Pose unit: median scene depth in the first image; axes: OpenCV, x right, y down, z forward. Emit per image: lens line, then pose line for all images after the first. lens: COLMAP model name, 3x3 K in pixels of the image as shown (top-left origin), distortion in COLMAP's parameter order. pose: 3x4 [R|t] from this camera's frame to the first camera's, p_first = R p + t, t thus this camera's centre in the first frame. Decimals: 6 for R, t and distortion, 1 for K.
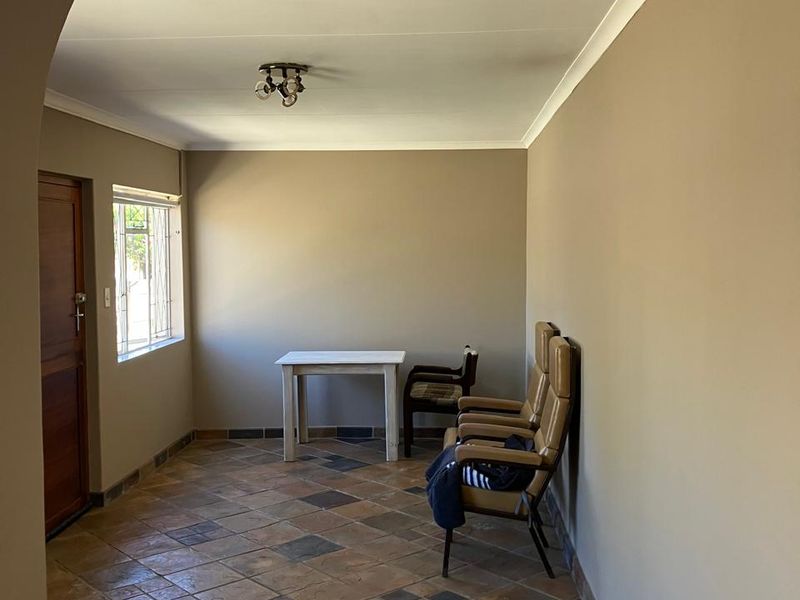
lens RADIAL K [[881.4, 0, 375.2], [0, 881.4, 289.5], [0, 0, 1]] dist [0.046039, 0.000000]
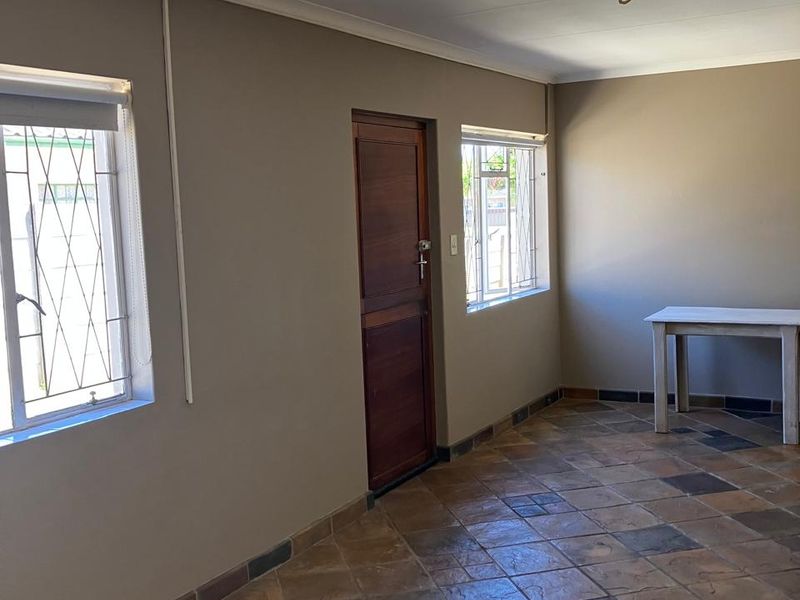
lens RADIAL K [[881.4, 0, 401.4], [0, 881.4, 288.1], [0, 0, 1]] dist [0.046039, 0.000000]
pose [[0.900642, 0.022934, -0.433955, 0.057550], [0.001976, 0.998380, 0.056865, 0.001618], [0.434556, -0.052072, 0.899138, 0.122367]]
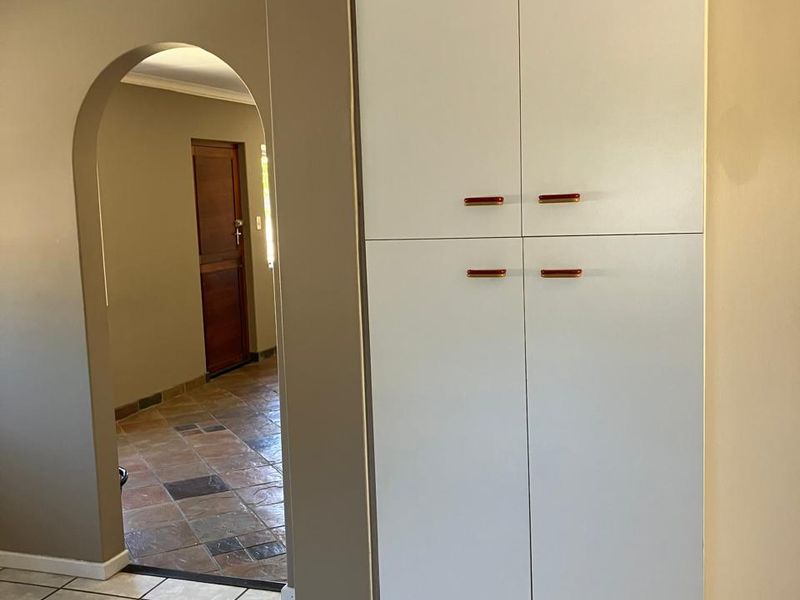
lens RADIAL K [[881.4, 0, 398.1], [0, 881.4, 300.7], [0, 0, 1]] dist [0.046039, 0.000000]
pose [[0.967801, 0.009684, -0.251529, 0.295299], [0.008870, 0.997327, 0.072525, 0.033922], [0.251560, -0.072421, 0.965128, -0.375359]]
